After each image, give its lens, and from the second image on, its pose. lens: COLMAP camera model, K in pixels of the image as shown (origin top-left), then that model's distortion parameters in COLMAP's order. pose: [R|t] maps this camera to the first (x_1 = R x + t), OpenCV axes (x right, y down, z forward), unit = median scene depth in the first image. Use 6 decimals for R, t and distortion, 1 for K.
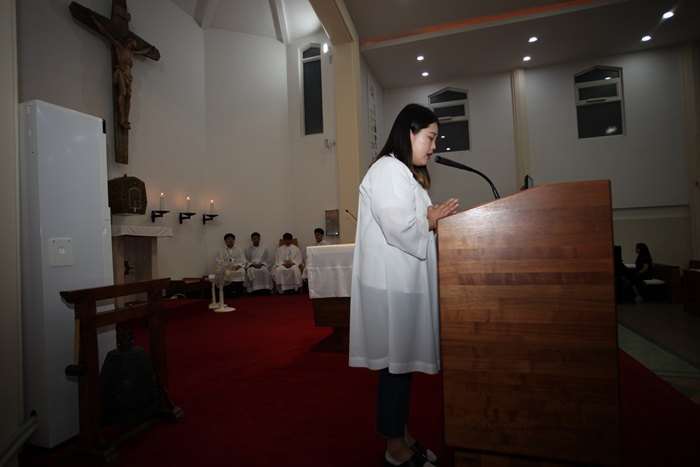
lens RADIAL K [[388.9, 0, 350.0], [0, 388.9, 233.5], [0, 0, 1]] dist [-0.064191, 0.040231]
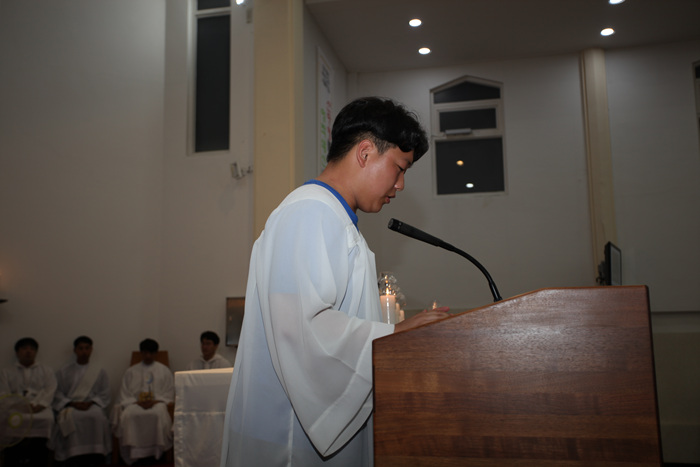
lens RADIAL K [[760.4, 0, 350.0], [0, 760.4, 233.5], [0, 0, 1]] dist [0.056206, 0.013591]
pose [[0.995864, 0.038239, 0.082423, 0.018848], [-0.026460, 0.989864, -0.139532, -0.007614], [-0.086924, 0.136774, 0.986781, -0.038139]]
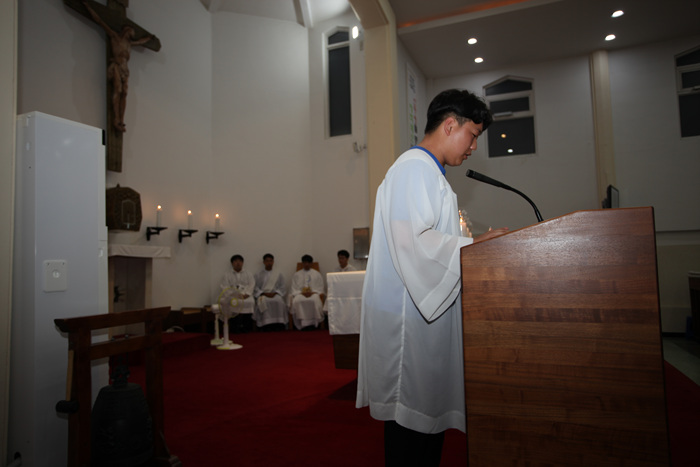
lens RADIAL K [[489.2, 0, 350.0], [0, 489.2, 233.5], [0, 0, 1]] dist [-0.035203, 0.053299]
pose [[0.997131, 0.010155, -0.075005, 0.010710], [-0.013494, 0.998934, -0.044150, -0.003400], [0.074476, 0.045036, 0.996205, -0.038164]]
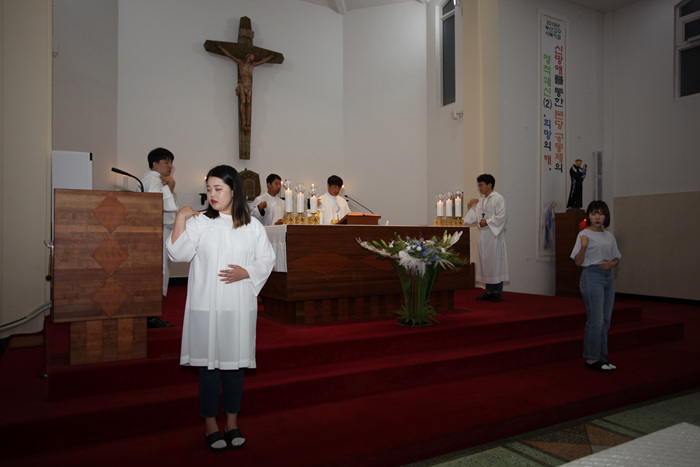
lens RADIAL K [[520.6, 0, 350.0], [0, 520.6, 233.5], [0, 0, 1]] dist [-0.024702, 0.077448]
pose [[0.747877, 0.032439, -0.663044, 0.703103], [-0.013214, 0.999335, 0.033987, -0.007089], [0.663706, -0.016656, 0.747808, -0.022031]]
